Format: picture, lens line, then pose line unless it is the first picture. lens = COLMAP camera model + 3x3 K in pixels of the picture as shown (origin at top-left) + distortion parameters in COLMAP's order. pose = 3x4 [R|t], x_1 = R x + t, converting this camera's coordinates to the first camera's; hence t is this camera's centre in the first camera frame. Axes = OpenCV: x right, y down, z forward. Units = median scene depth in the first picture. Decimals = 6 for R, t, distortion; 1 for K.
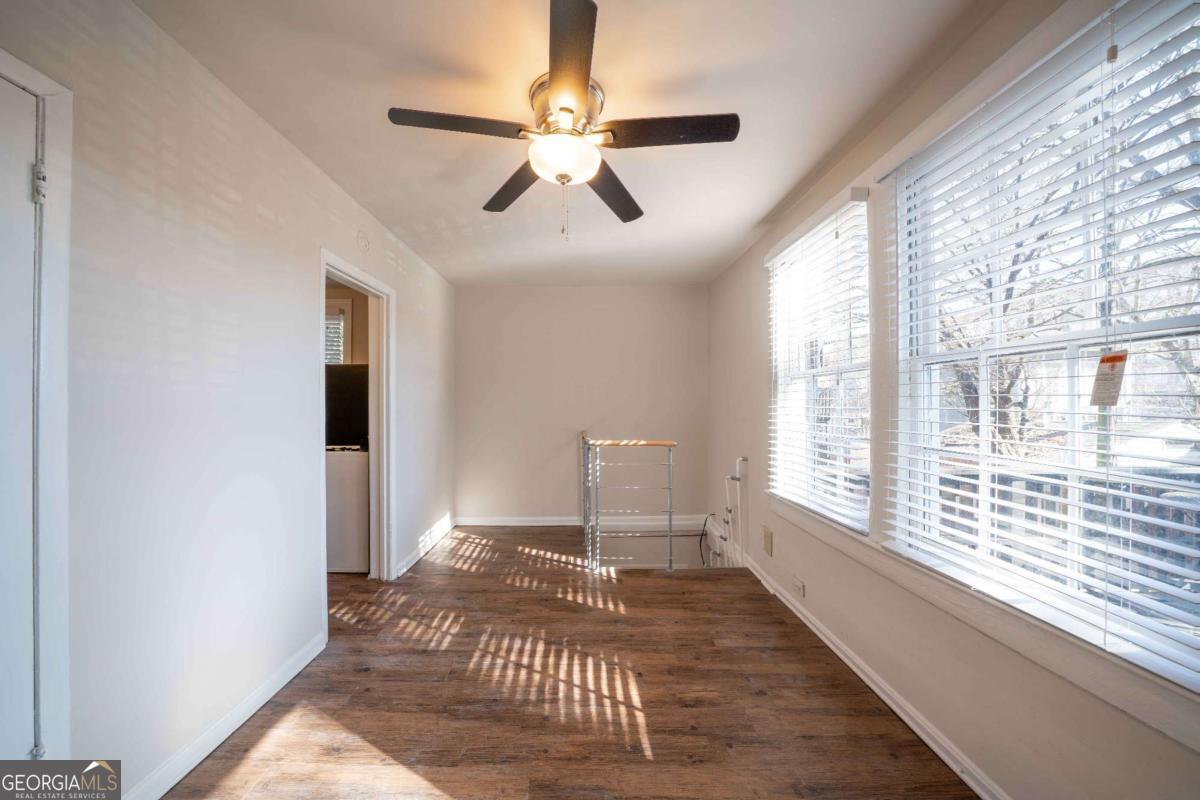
lens RADIAL K [[398.5, 0, 577.3], [0, 398.5, 404.2], [0, 0, 1]] dist [-0.013715, 0.000001]
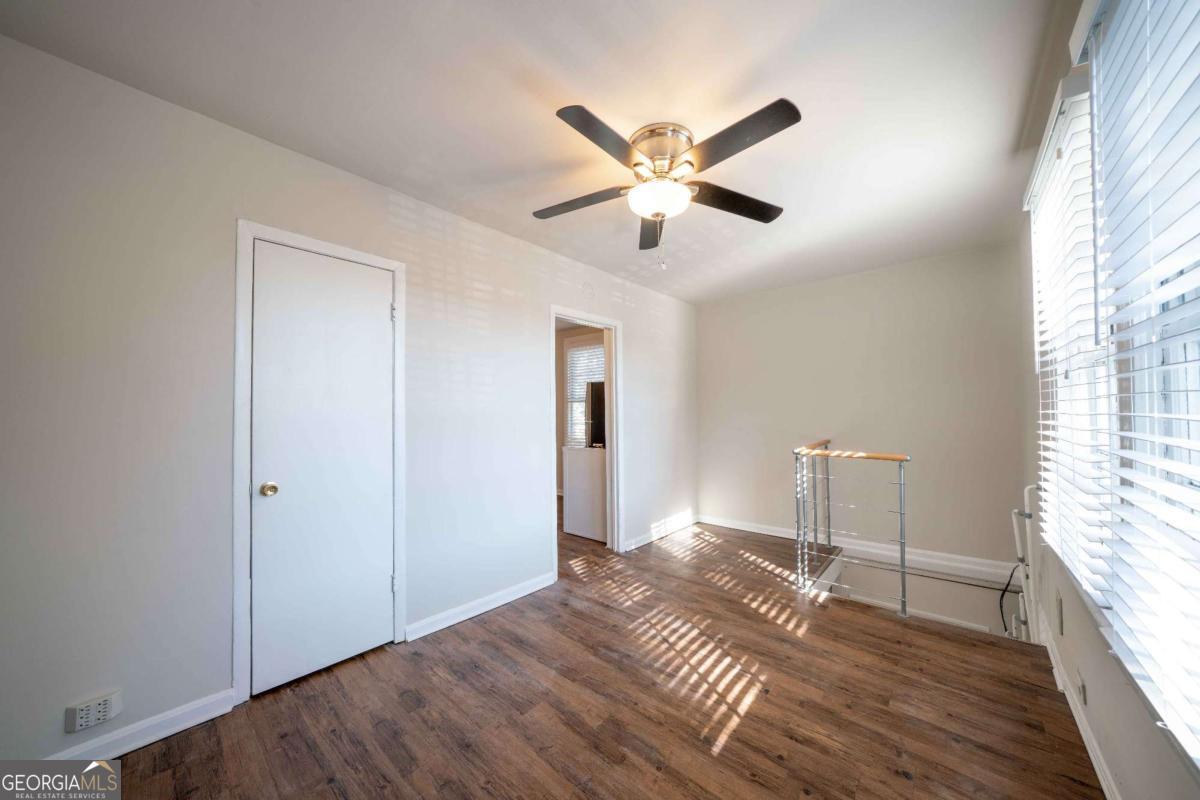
lens RADIAL K [[397.1, 0, 626.8], [0, 397.1, 409.9], [0, 0, 1]] dist [0.000110, 0.000027]
pose [[0.788568, -0.011928, -0.614832, 0.352158], [0.011112, 0.999925, -0.005148, -0.001239], [0.614848, -0.002773, 0.788641, 0.020683]]
